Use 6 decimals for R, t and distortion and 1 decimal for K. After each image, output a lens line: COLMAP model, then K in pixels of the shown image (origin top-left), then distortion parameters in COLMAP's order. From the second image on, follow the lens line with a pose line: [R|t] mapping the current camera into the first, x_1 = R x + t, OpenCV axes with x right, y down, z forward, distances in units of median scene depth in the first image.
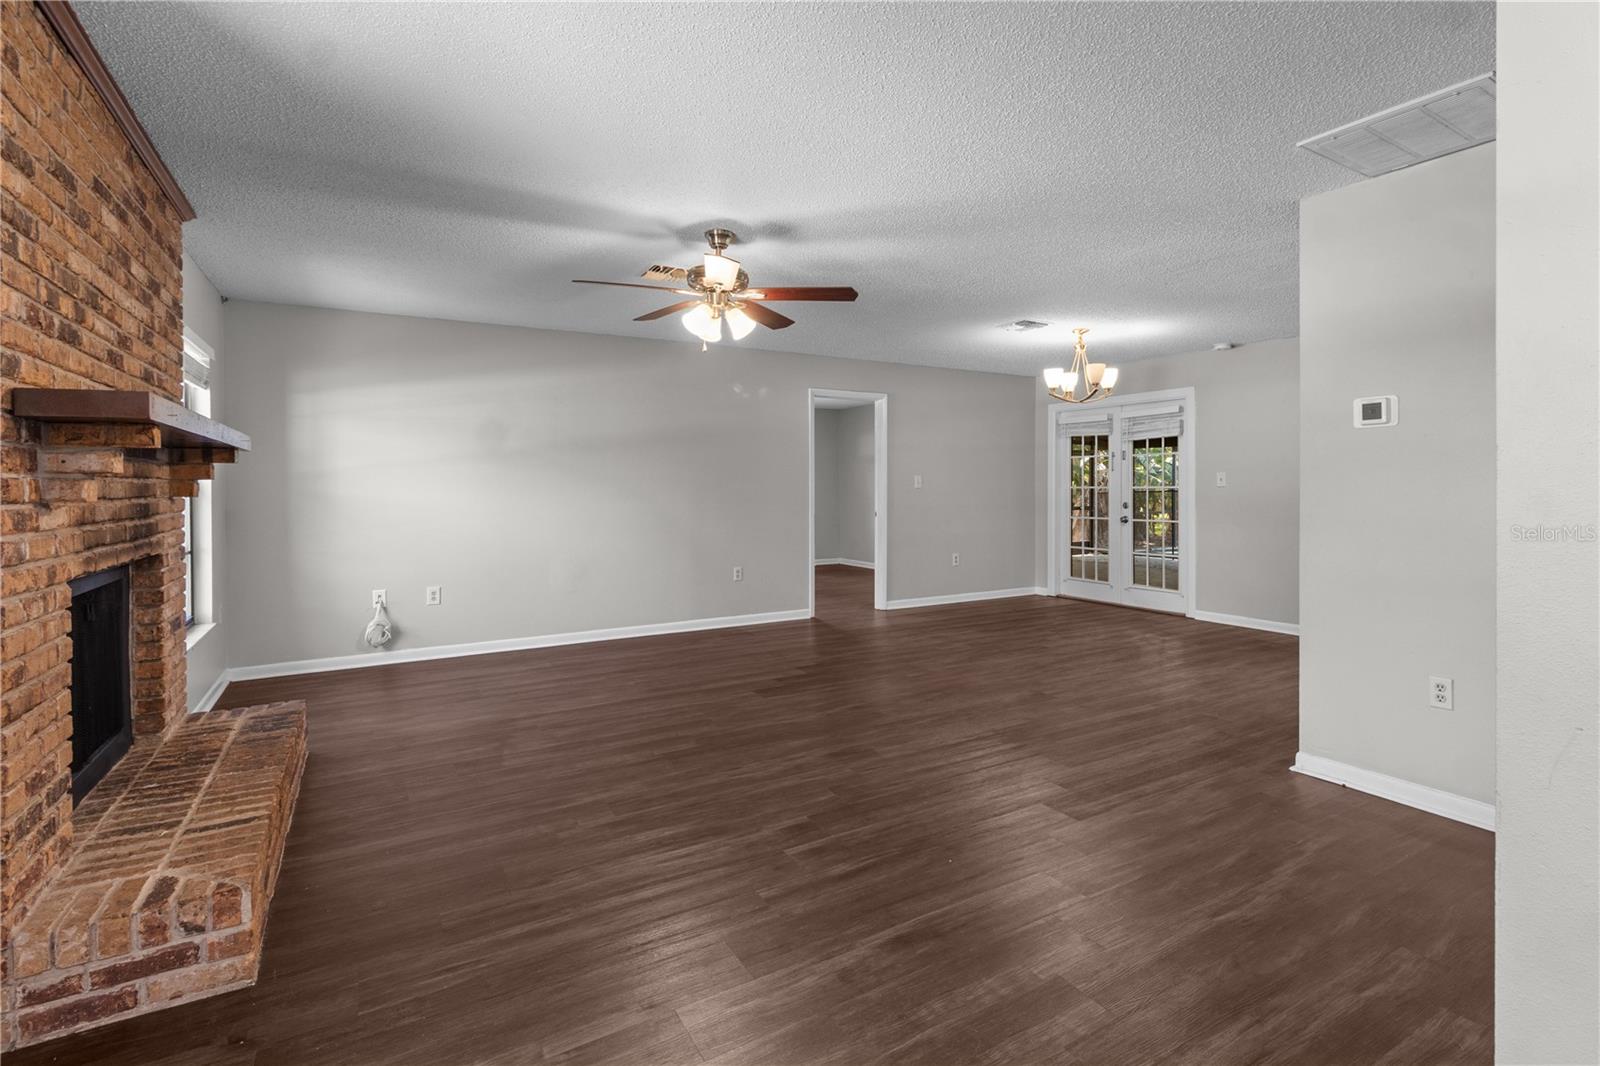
lens RADIAL K [[759.7, 0, 802.8], [0, 759.7, 495.7], [0, 0, 1]] dist [-0.000603, 0.000119]
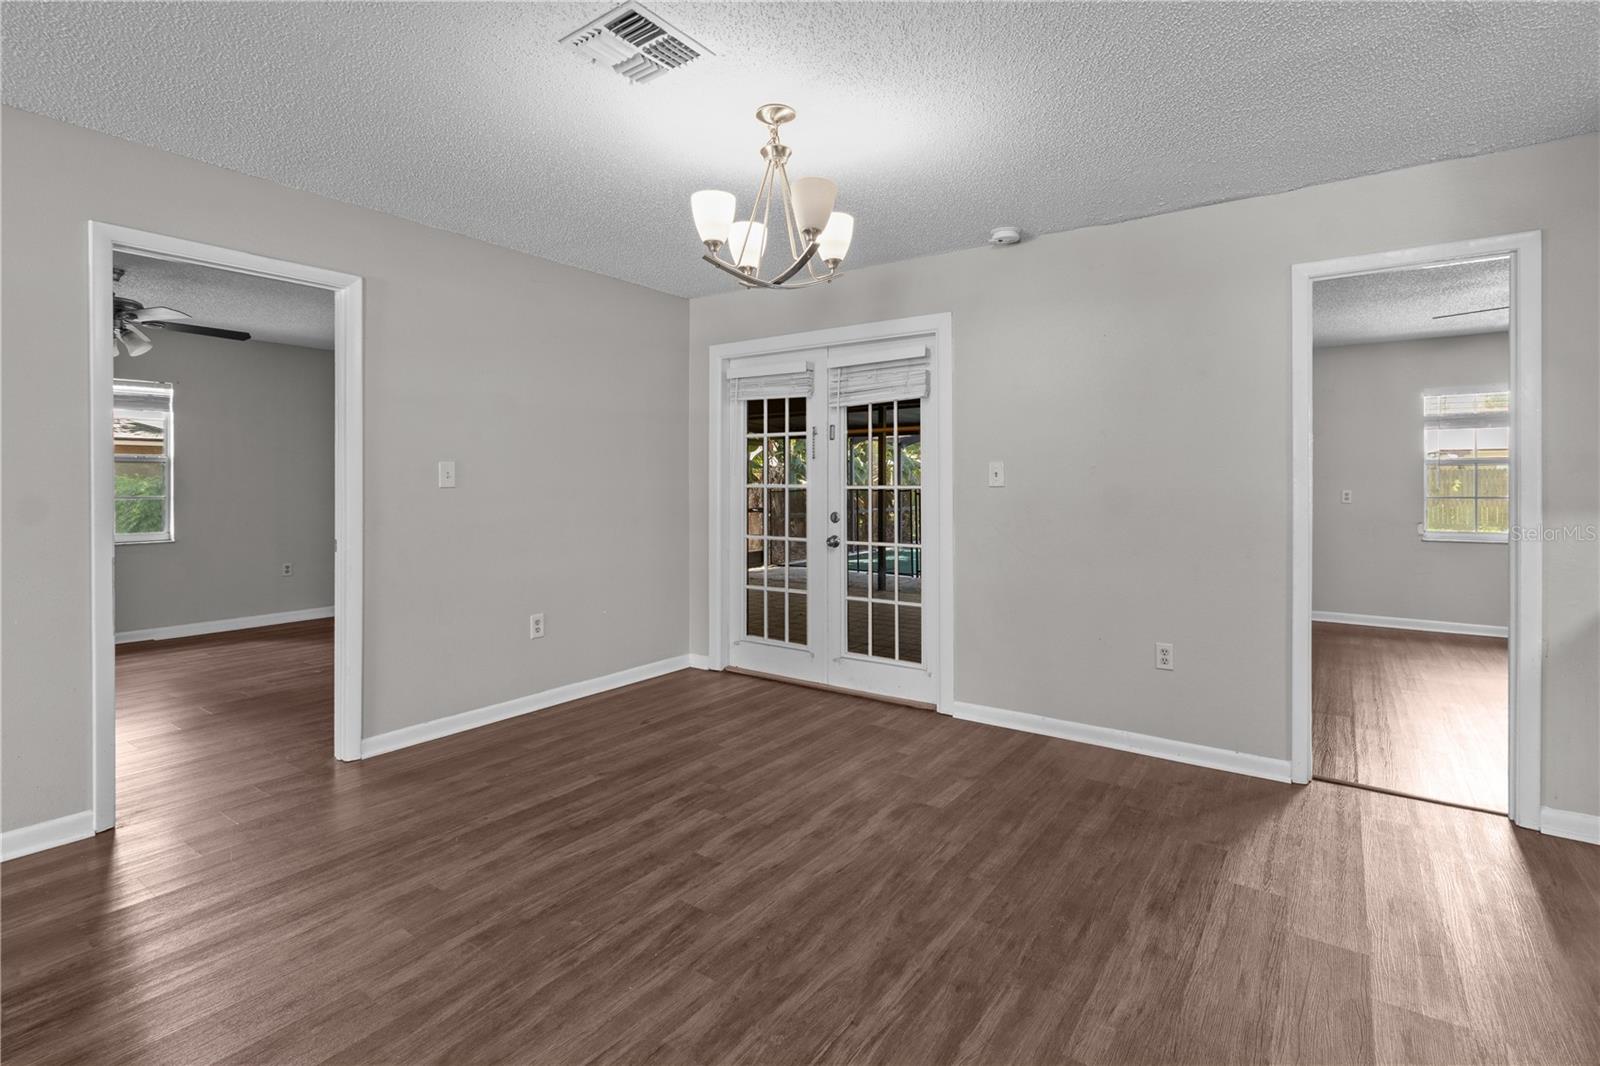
lens RADIAL K [[759.7, 0, 802.8], [0, 759.7, 495.7], [0, 0, 1]] dist [-0.000603, 0.000119]
pose [[0.913165, -0.005083, 0.407559, 0.163072], [0.001617, 0.999960, 0.008849, -0.009154], [-0.407587, -0.007421, 0.913136, 0.474561]]
